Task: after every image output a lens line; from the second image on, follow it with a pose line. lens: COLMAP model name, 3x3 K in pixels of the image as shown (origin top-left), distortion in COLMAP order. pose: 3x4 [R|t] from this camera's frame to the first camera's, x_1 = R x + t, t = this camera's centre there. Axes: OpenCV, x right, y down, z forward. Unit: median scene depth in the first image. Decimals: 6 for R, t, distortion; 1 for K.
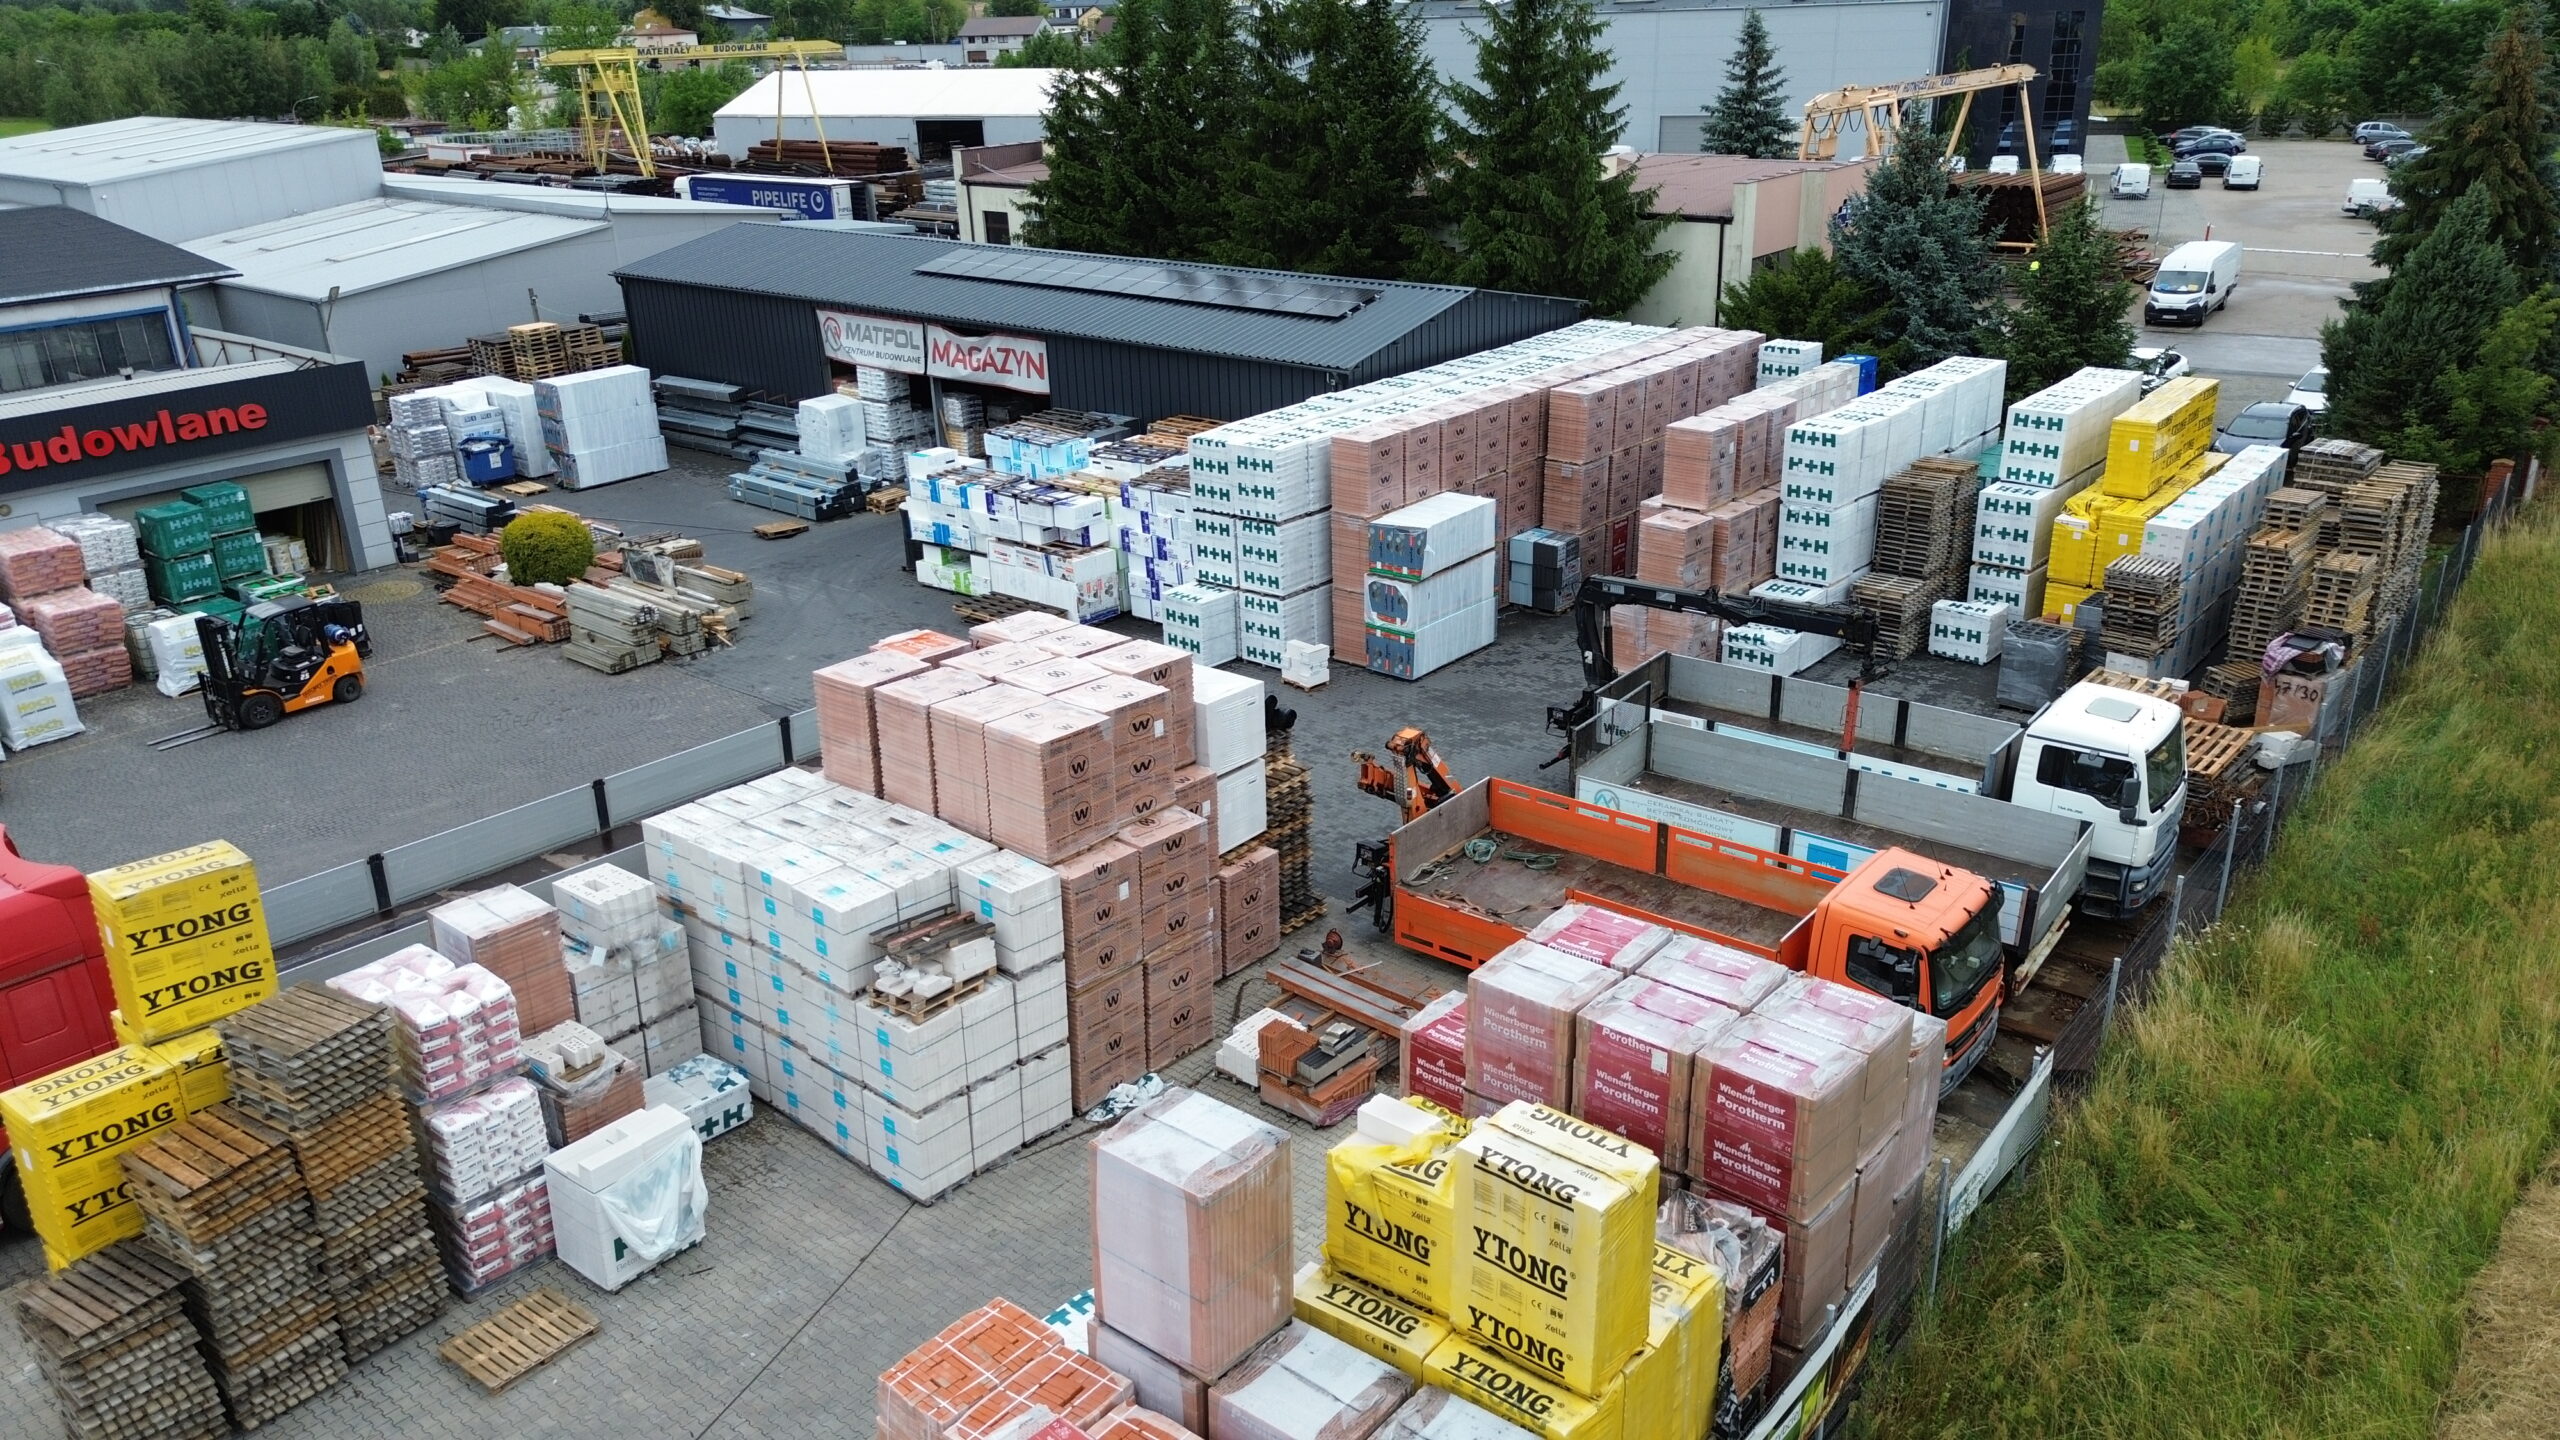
lens RADIAL K [[1806.5, 0, 1287.9], [0, 1806.5, 717.0], [0, 0, 1]] dist [0.079729, -0.079708]
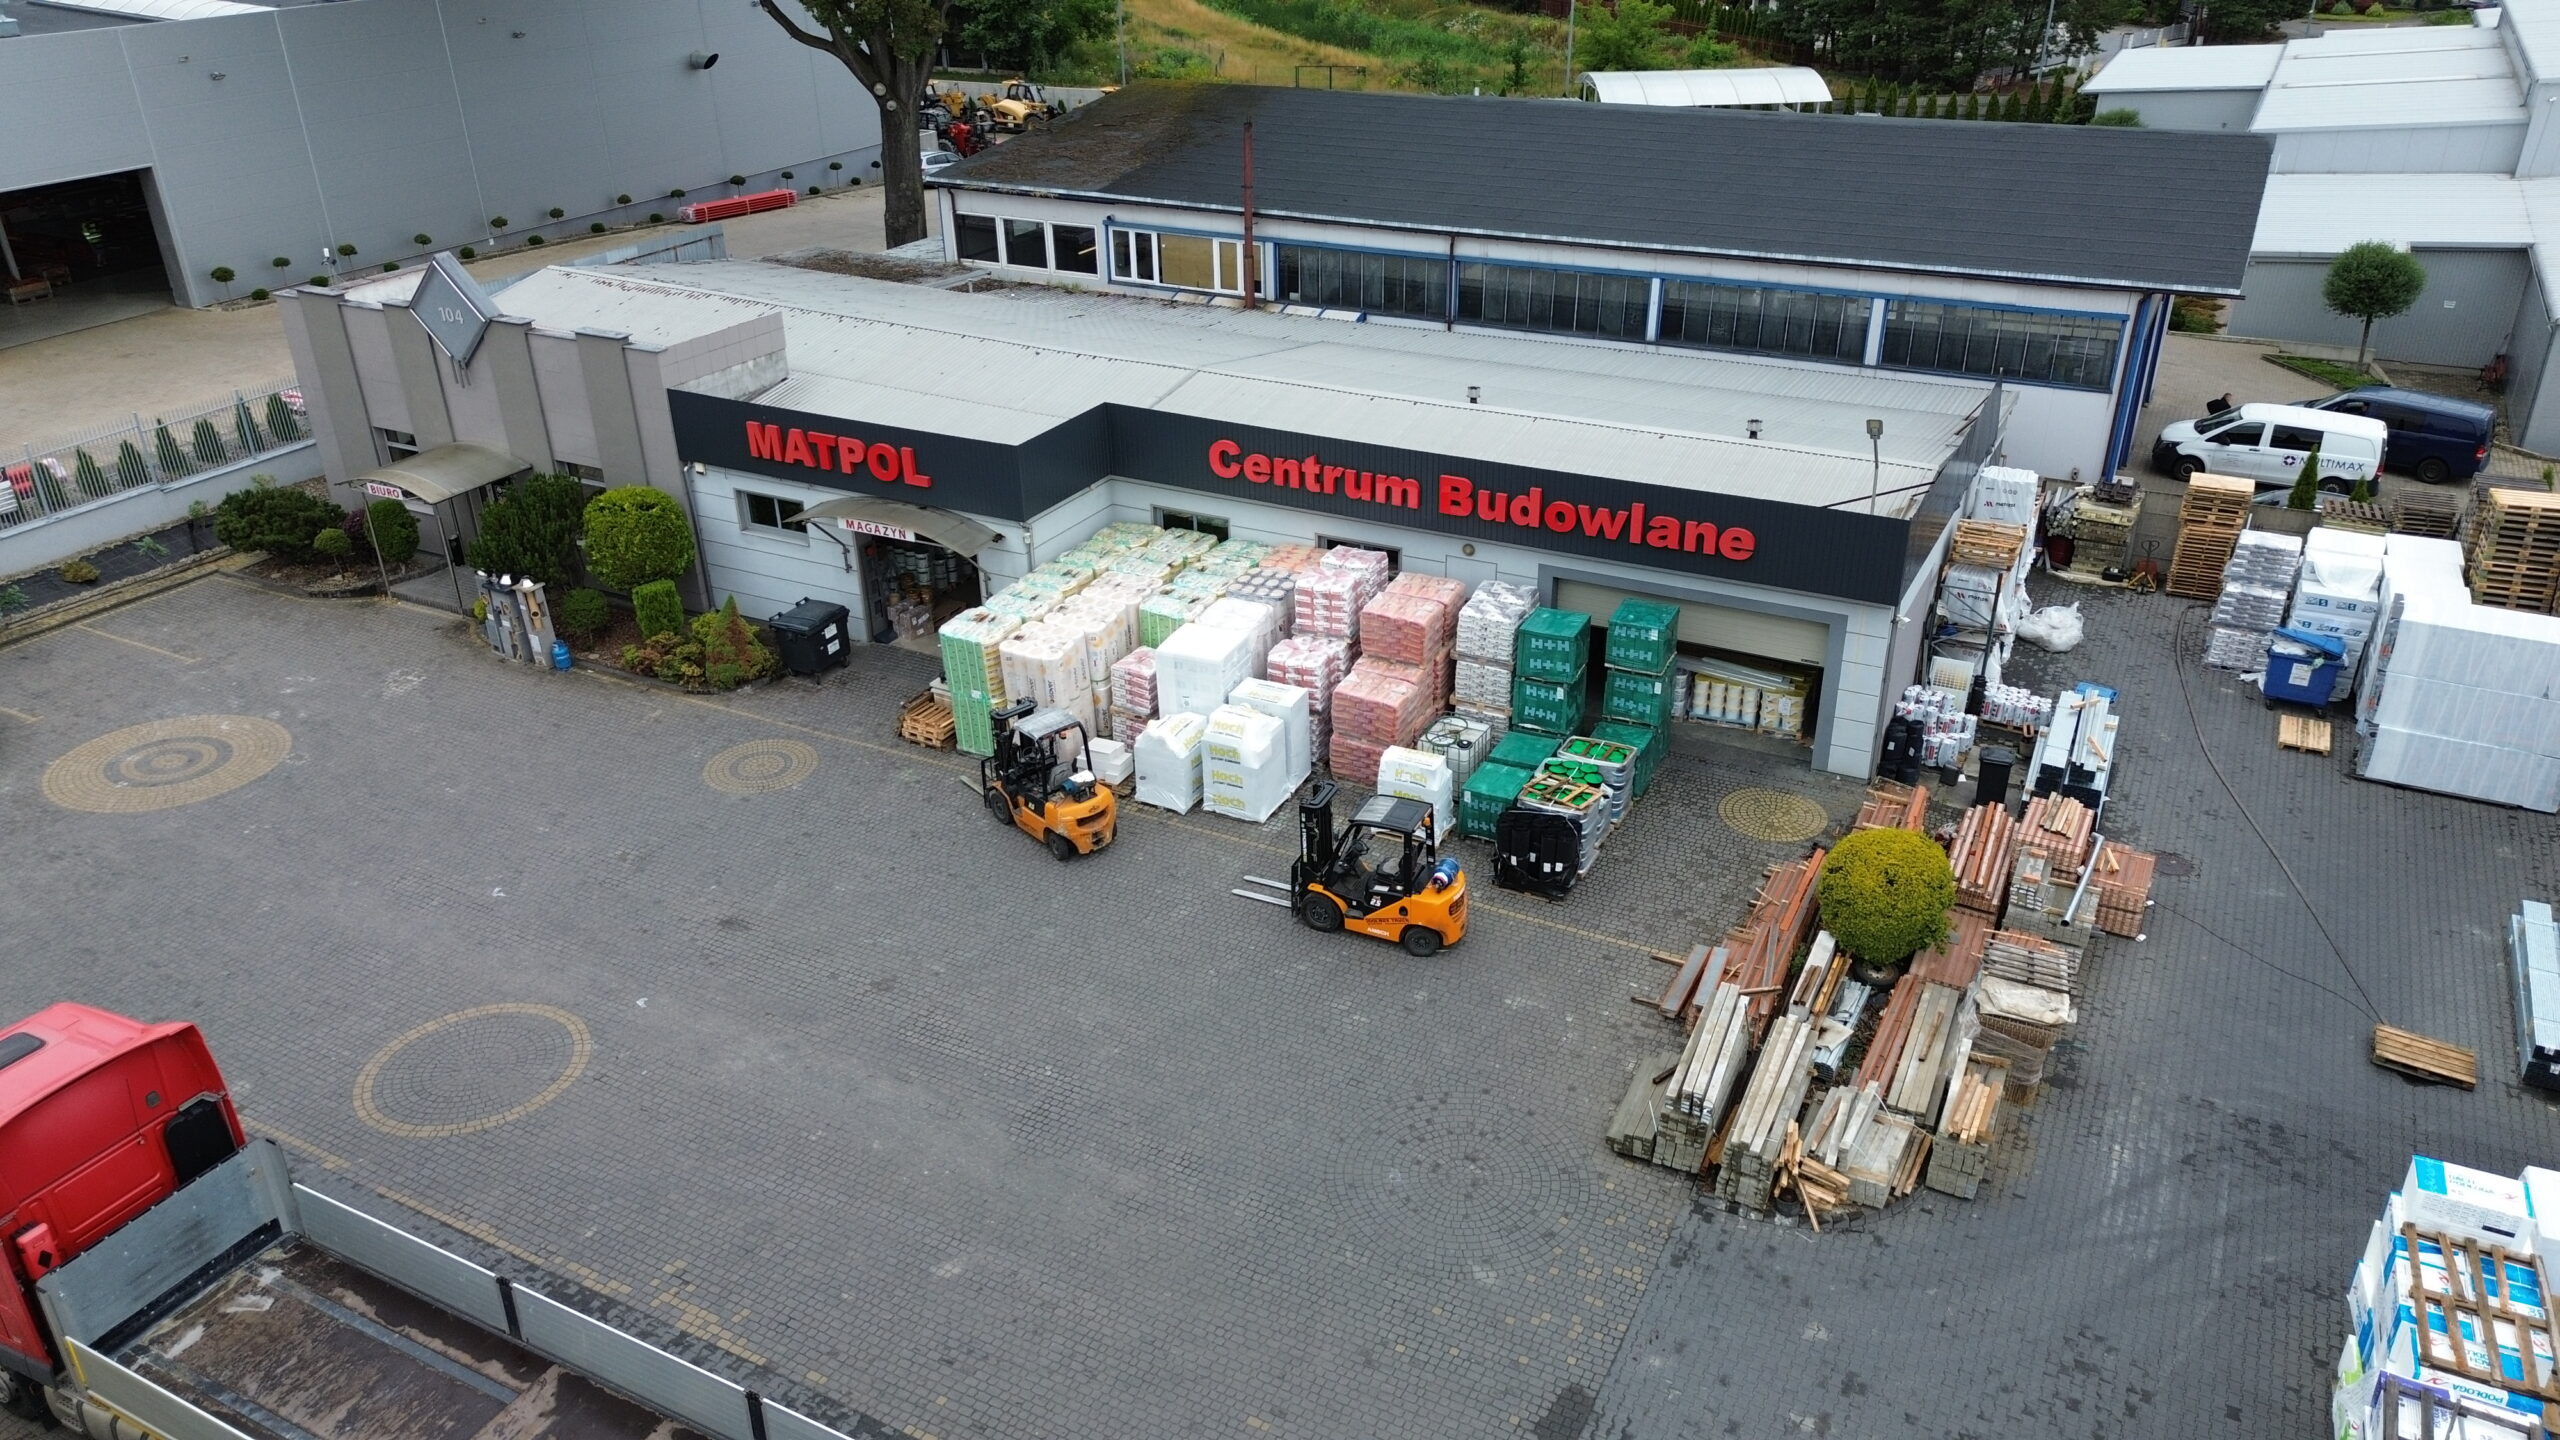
lens RADIAL K [[1800.8, 0, 1284.0], [0, 1800.8, 725.4], [0, 0, 1]] dist [0.091013, -0.097899]
pose [[0.209459, 0.467547, -0.858794, 0.073024], [-0.353620, 0.855051, 0.379262, -0.338527], [0.911636, 0.224247, 0.344432, 0.636736]]
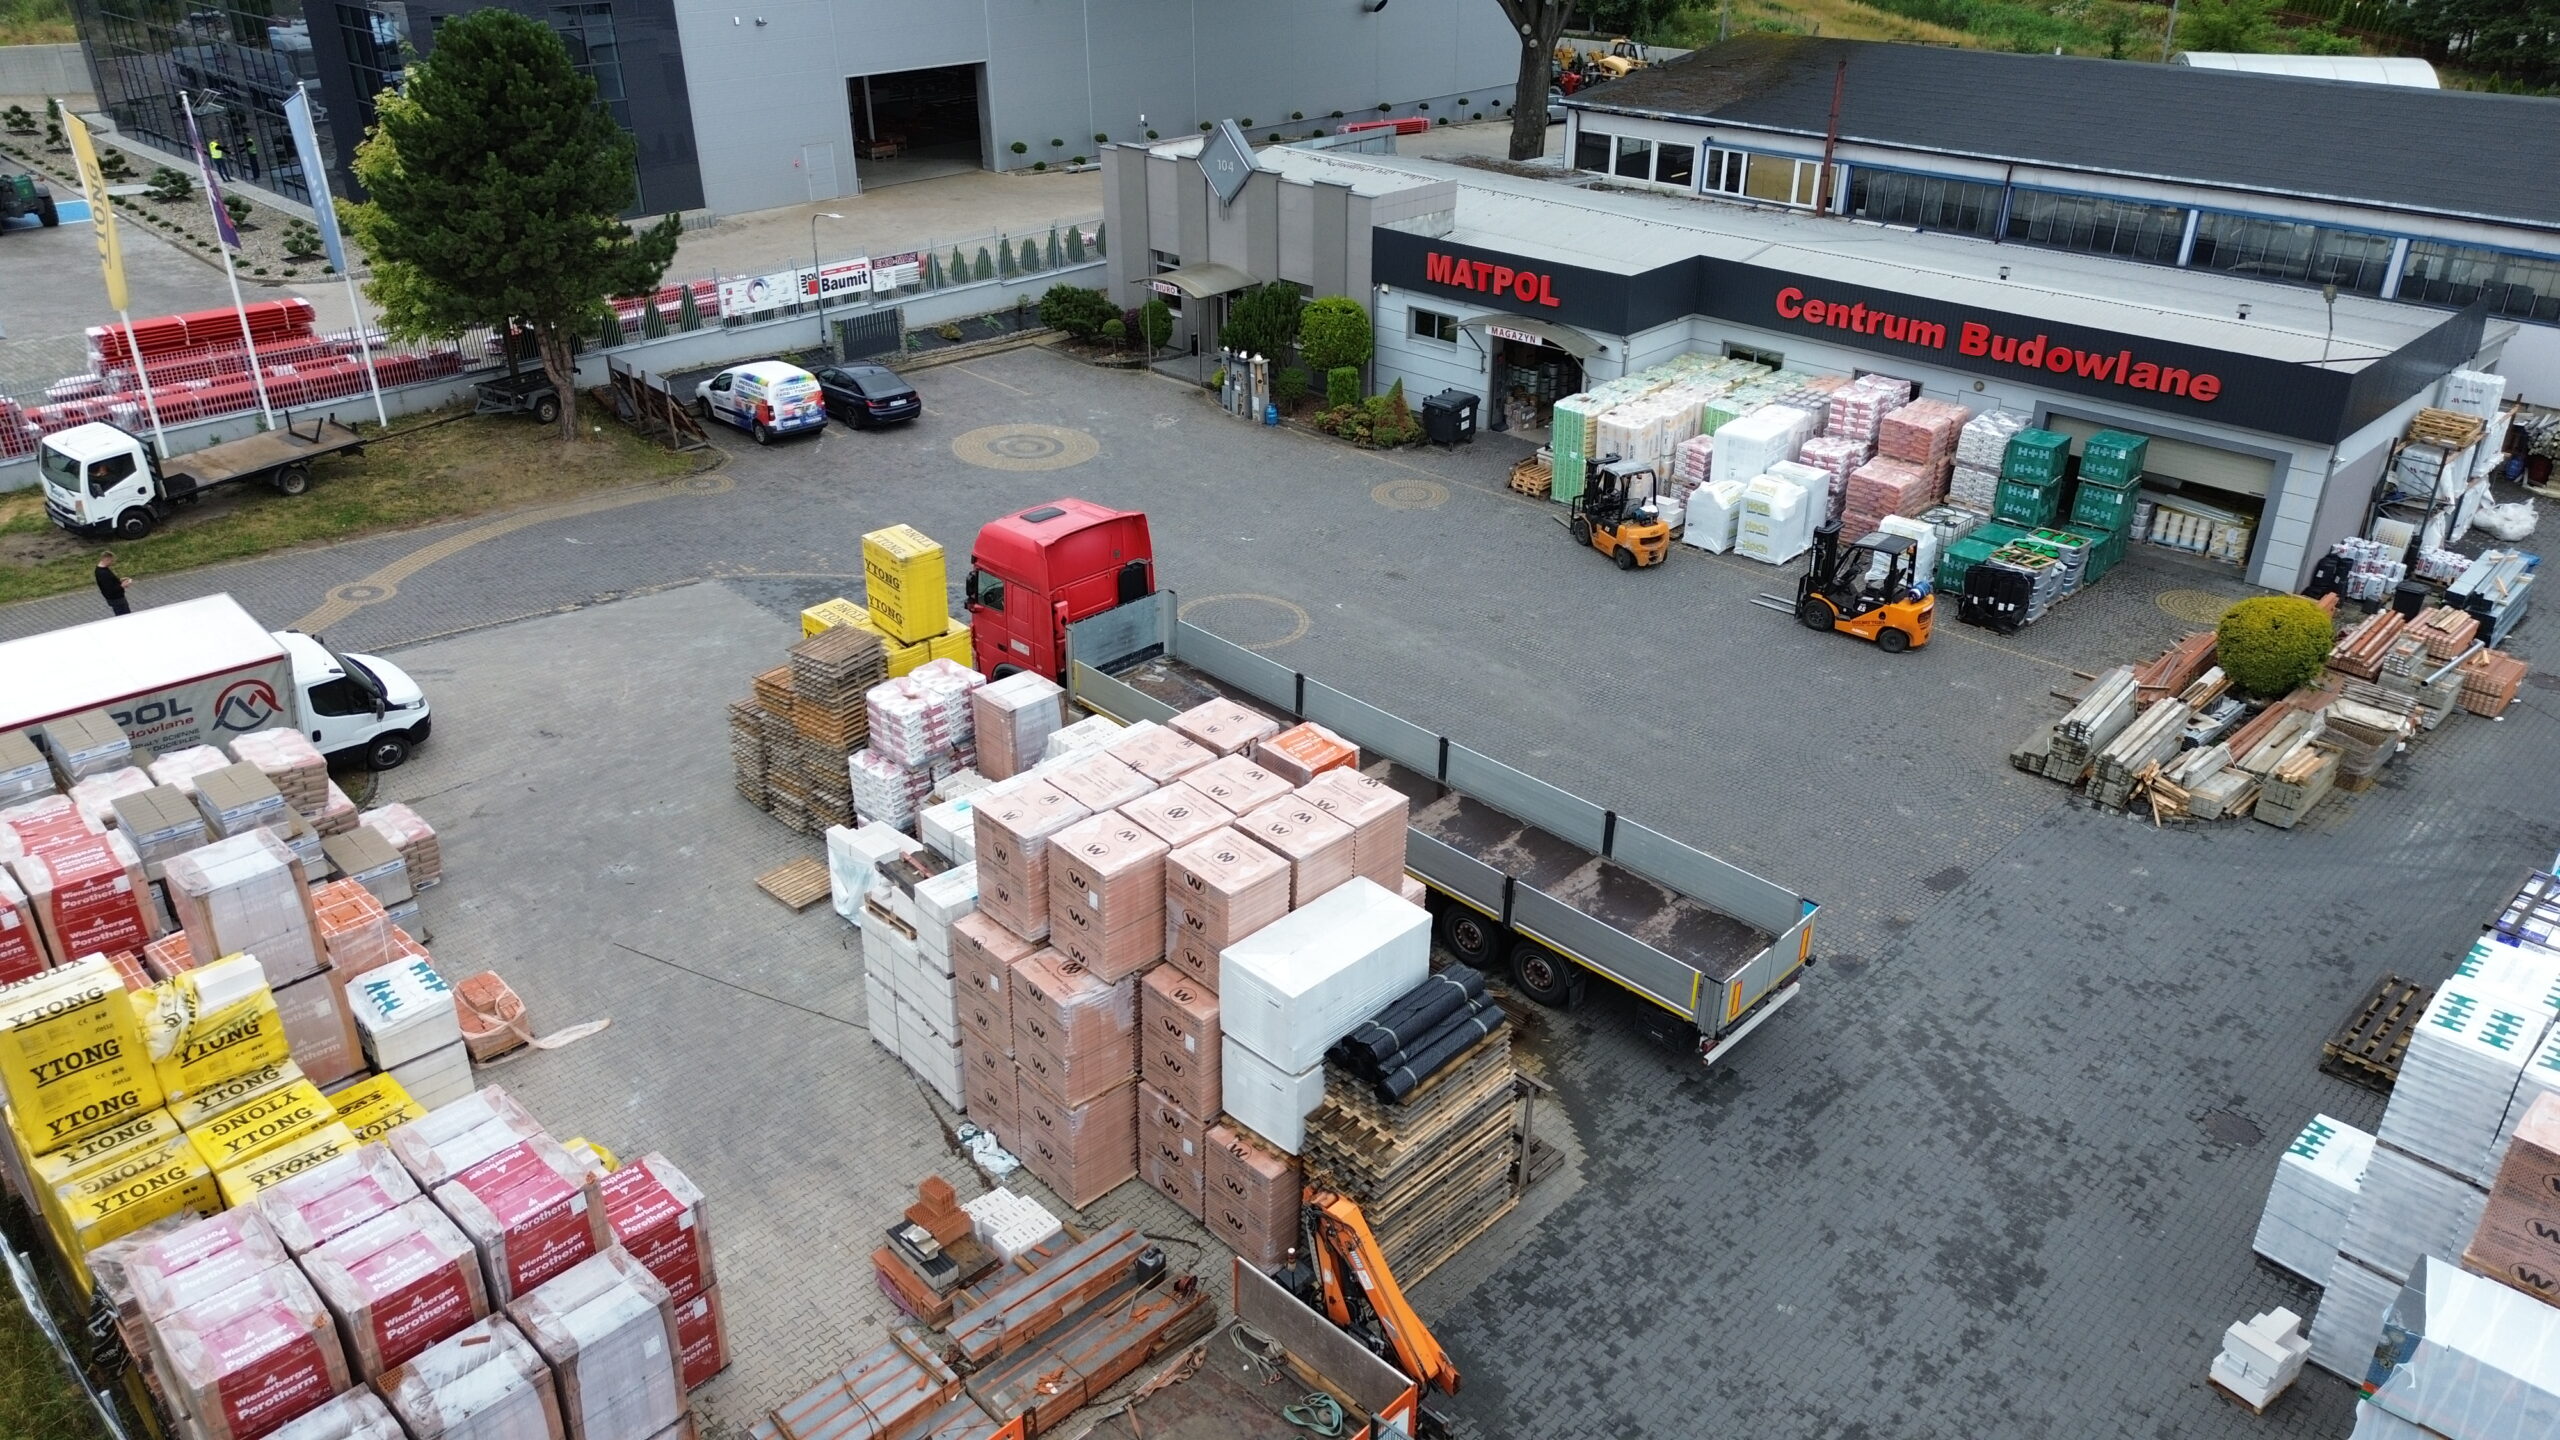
lens RADIAL K [[1806.5, 0, 1287.9], [0, 1806.5, 717.0], [0, 0, 1]] dist [0.079729, -0.079708]
pose [[-0.084972, 0.479981, -0.873154, 0.410340], [-0.365010, 0.800409, 0.475514, -0.327070], [0.927118, 0.359116, 0.107185, 0.561119]]
